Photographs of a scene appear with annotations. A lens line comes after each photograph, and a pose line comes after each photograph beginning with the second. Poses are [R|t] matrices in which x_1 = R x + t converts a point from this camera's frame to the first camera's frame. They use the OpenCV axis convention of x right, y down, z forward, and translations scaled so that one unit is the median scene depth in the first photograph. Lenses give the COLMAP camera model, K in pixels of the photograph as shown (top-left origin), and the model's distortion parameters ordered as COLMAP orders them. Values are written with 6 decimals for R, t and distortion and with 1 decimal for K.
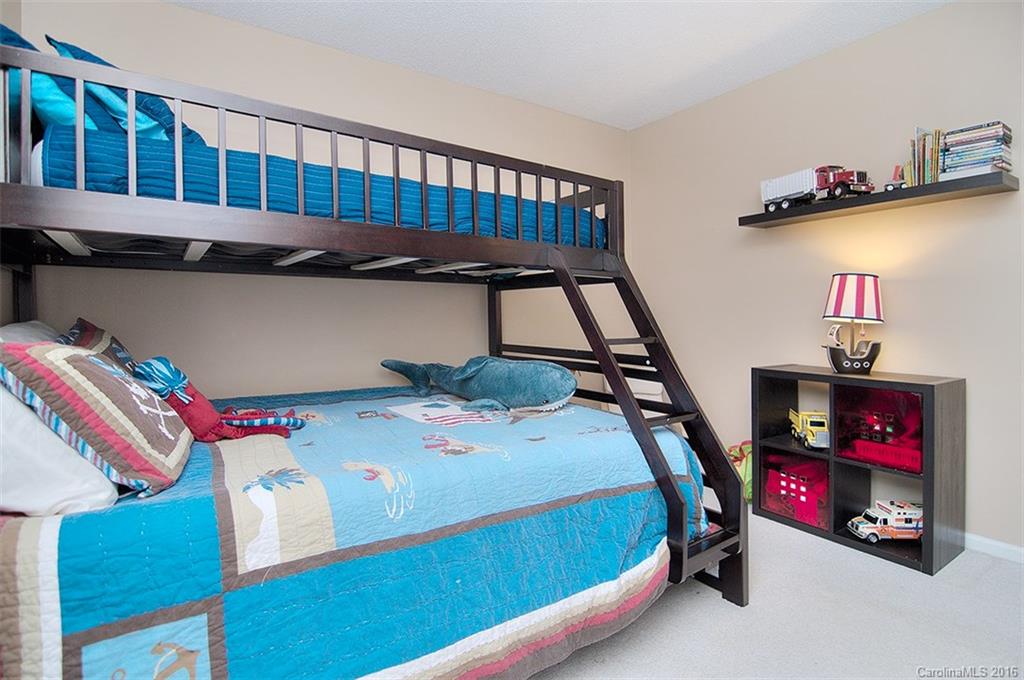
lens RADIAL K [[500.0, 0, 506.9], [0, 500.0, 326.8], [0, 0, 1]] dist [-0.012964, -0.007413]
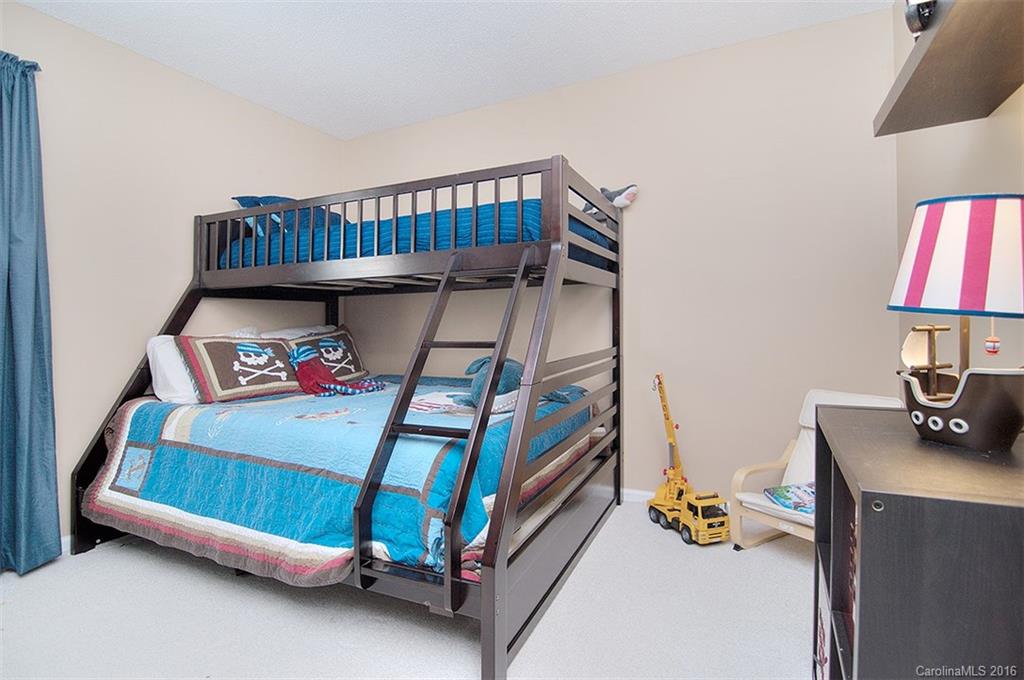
lens RADIAL K [[500.0, 0, 506.9], [0, 500.0, 326.8], [0, 0, 1]] dist [-0.012964, -0.007413]
pose [[0.500079, -0.011095, -0.865909, 0.980513], [-0.006668, 0.999839, -0.016662, 0.007043], [0.865954, 0.014106, 0.499924, 0.545507]]
